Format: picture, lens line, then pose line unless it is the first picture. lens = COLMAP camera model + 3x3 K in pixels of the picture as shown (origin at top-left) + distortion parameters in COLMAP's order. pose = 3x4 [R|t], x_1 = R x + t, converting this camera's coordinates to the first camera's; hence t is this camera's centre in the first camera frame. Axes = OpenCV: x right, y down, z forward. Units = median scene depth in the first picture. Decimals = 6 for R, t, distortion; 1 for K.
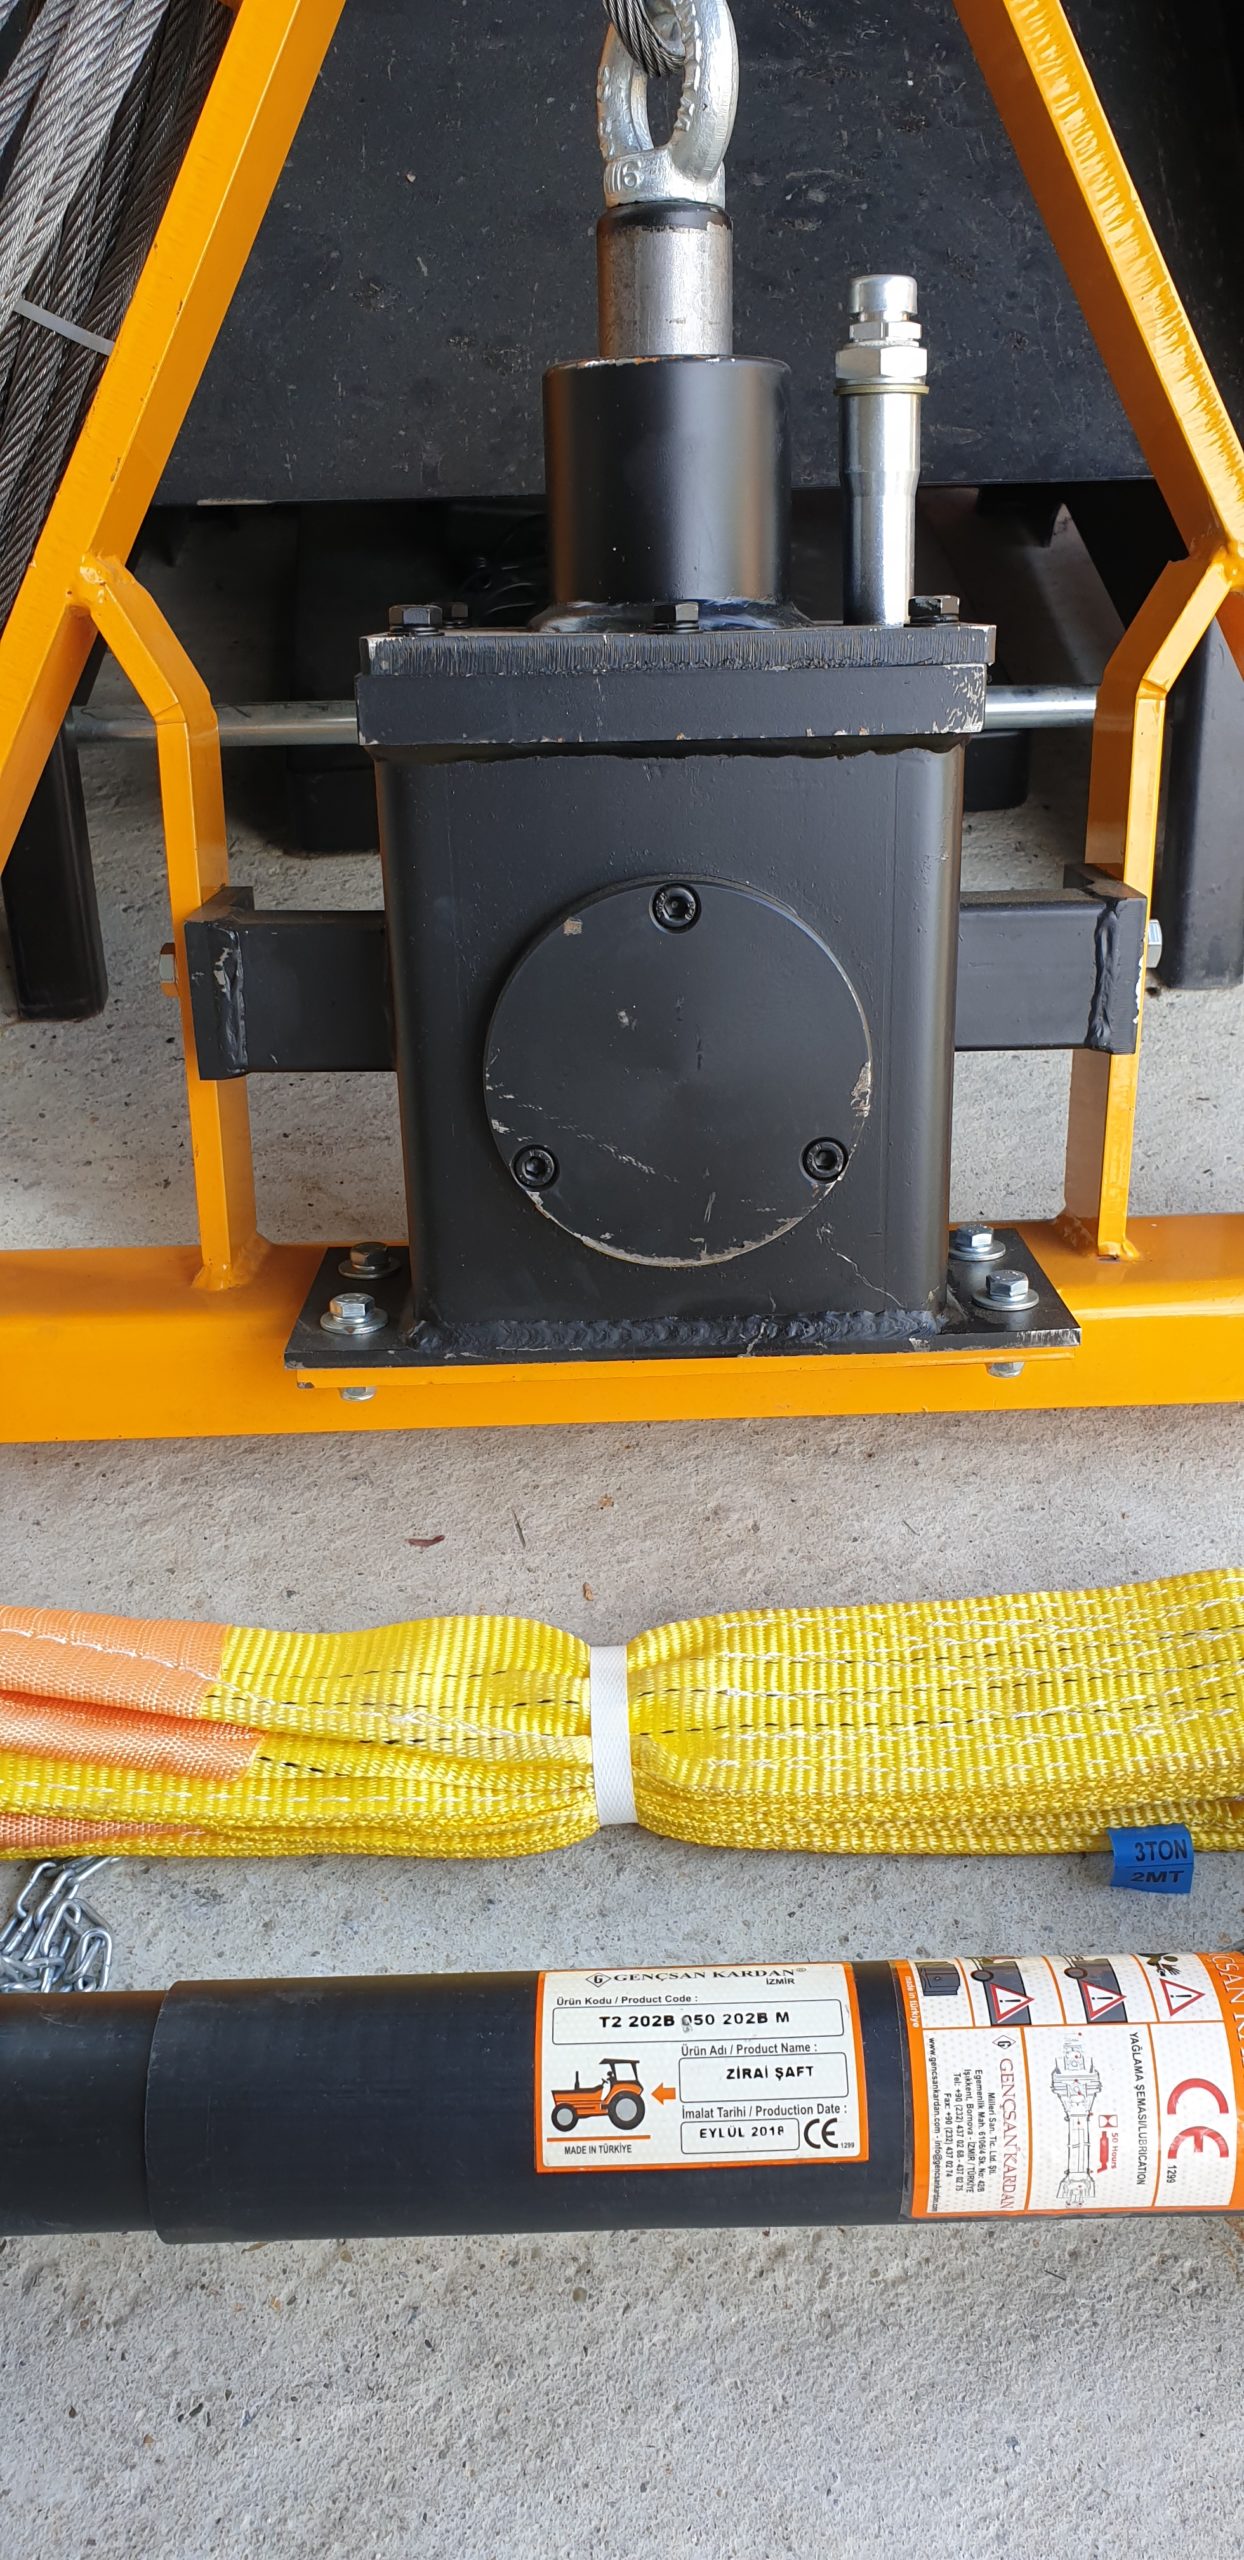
lens RADIAL K [[1999.8, 0, 692.5], [0, 1999.8, 1240.8], [0, 0, 1]] dist [0.005534, -0.002111]
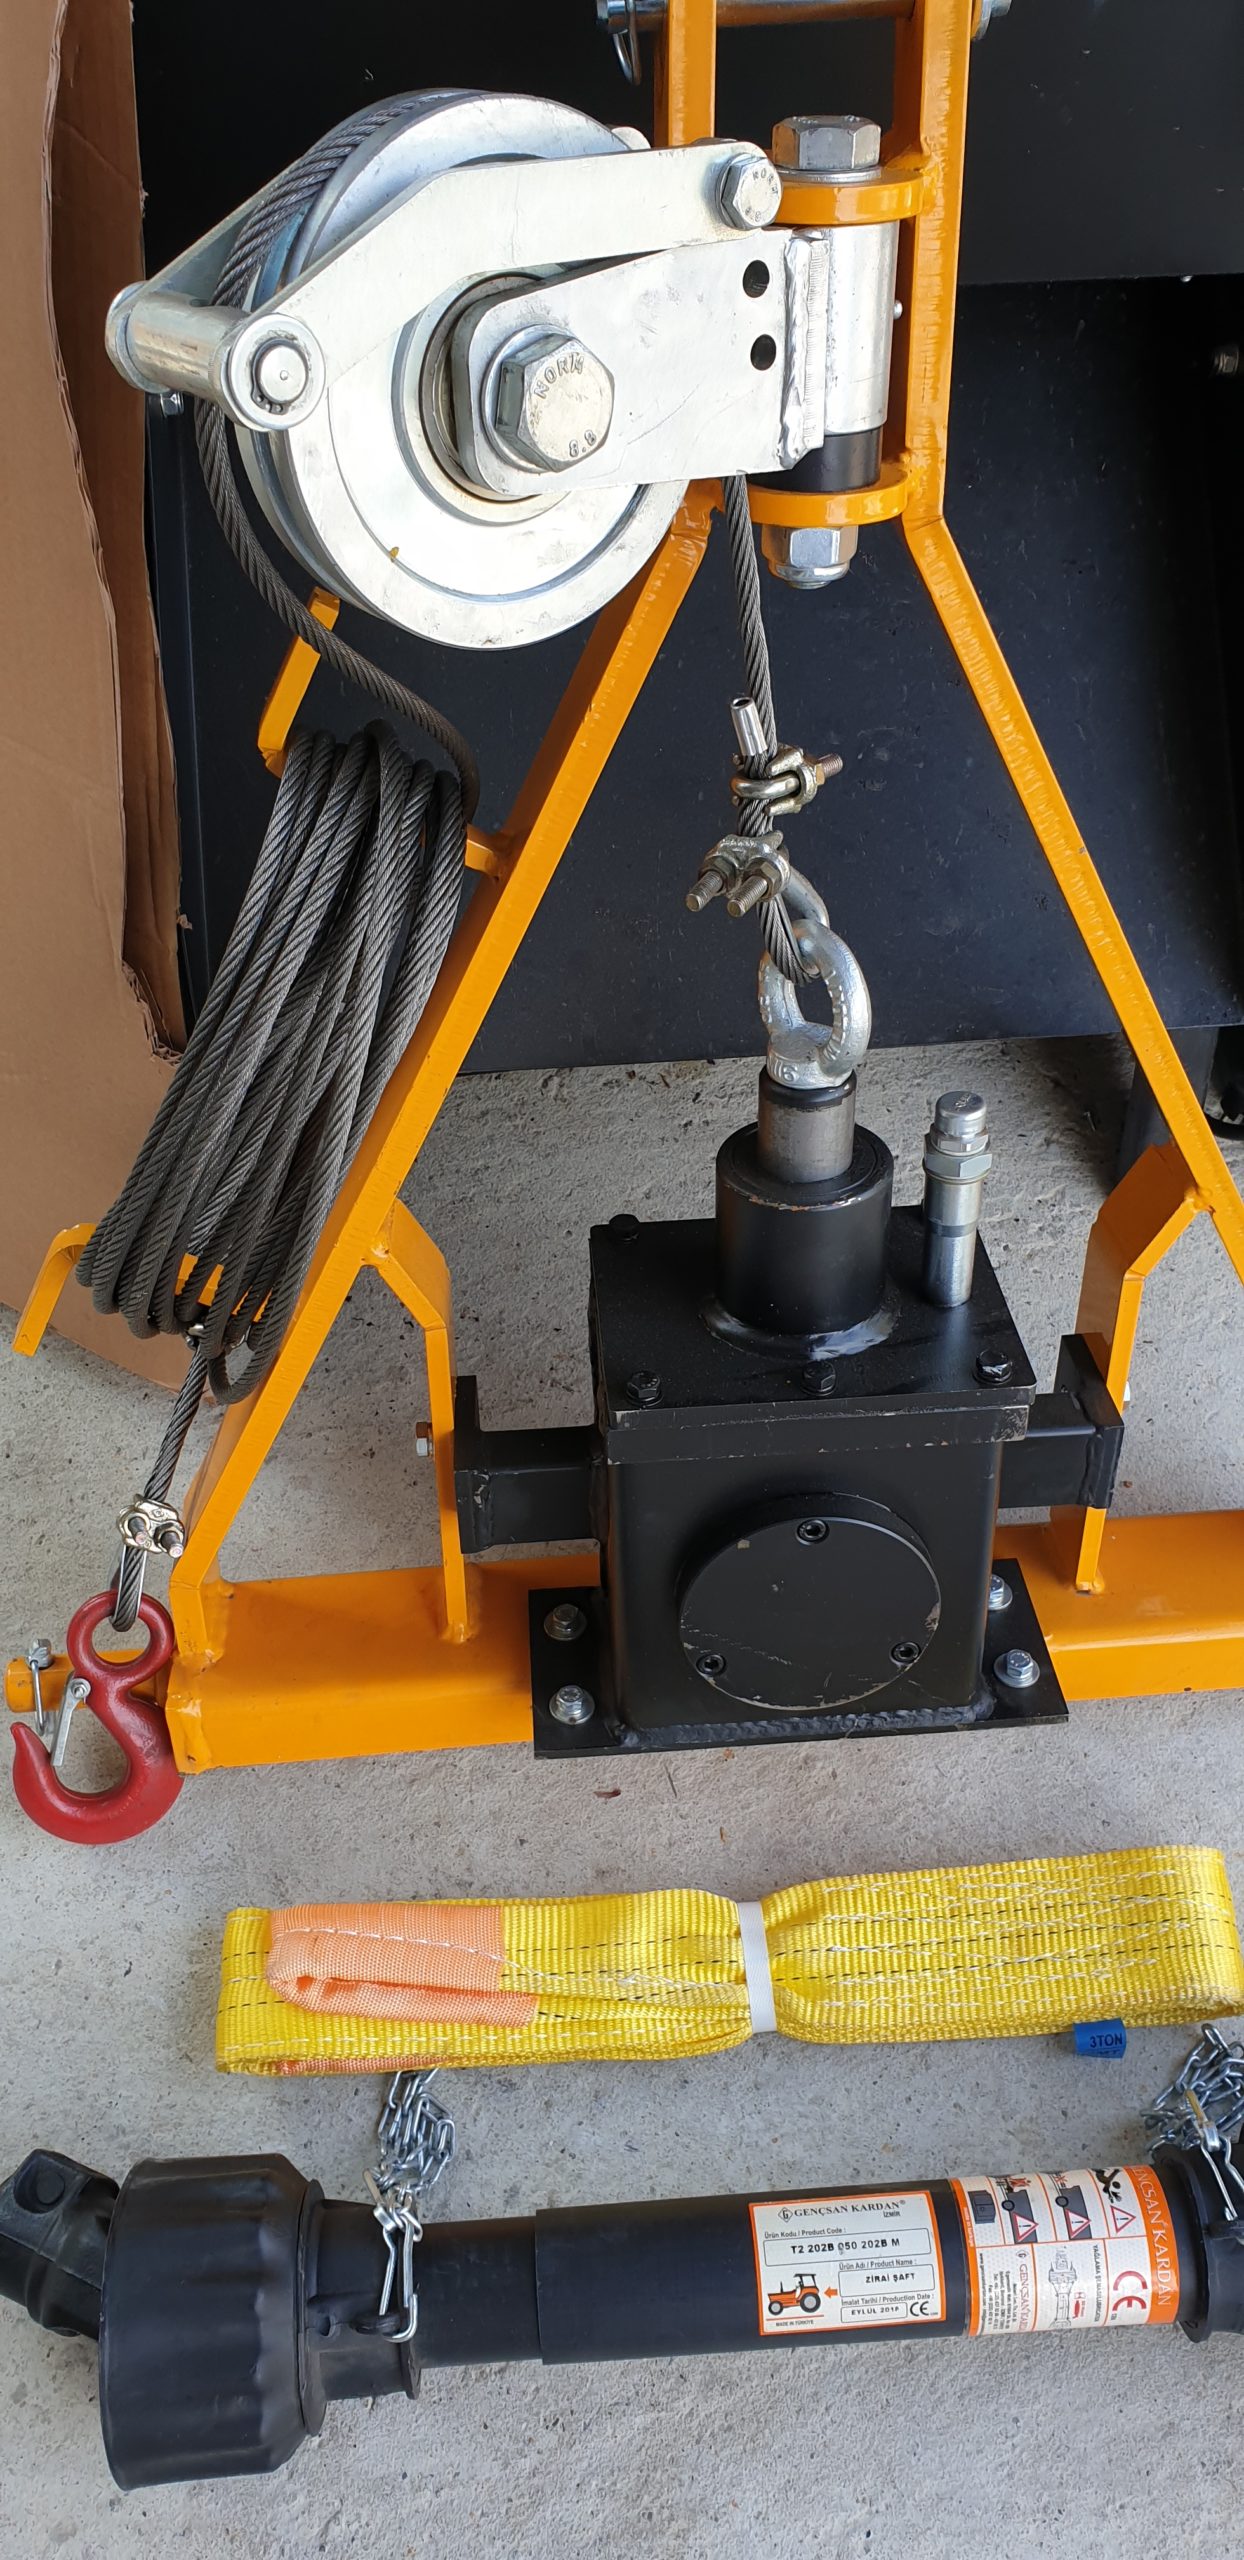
lens RADIAL K [[1986.9, 0, 673.7], [0, 1986.9, 1275.7], [0, 0, 1]] dist [-0.007124, 0.006874]
pose [[0.999184, -0.021791, 0.033994, -0.162812], [0.011759, 0.962425, 0.271292, -0.771269], [-0.038628, -0.270671, 0.961897, -0.367472]]
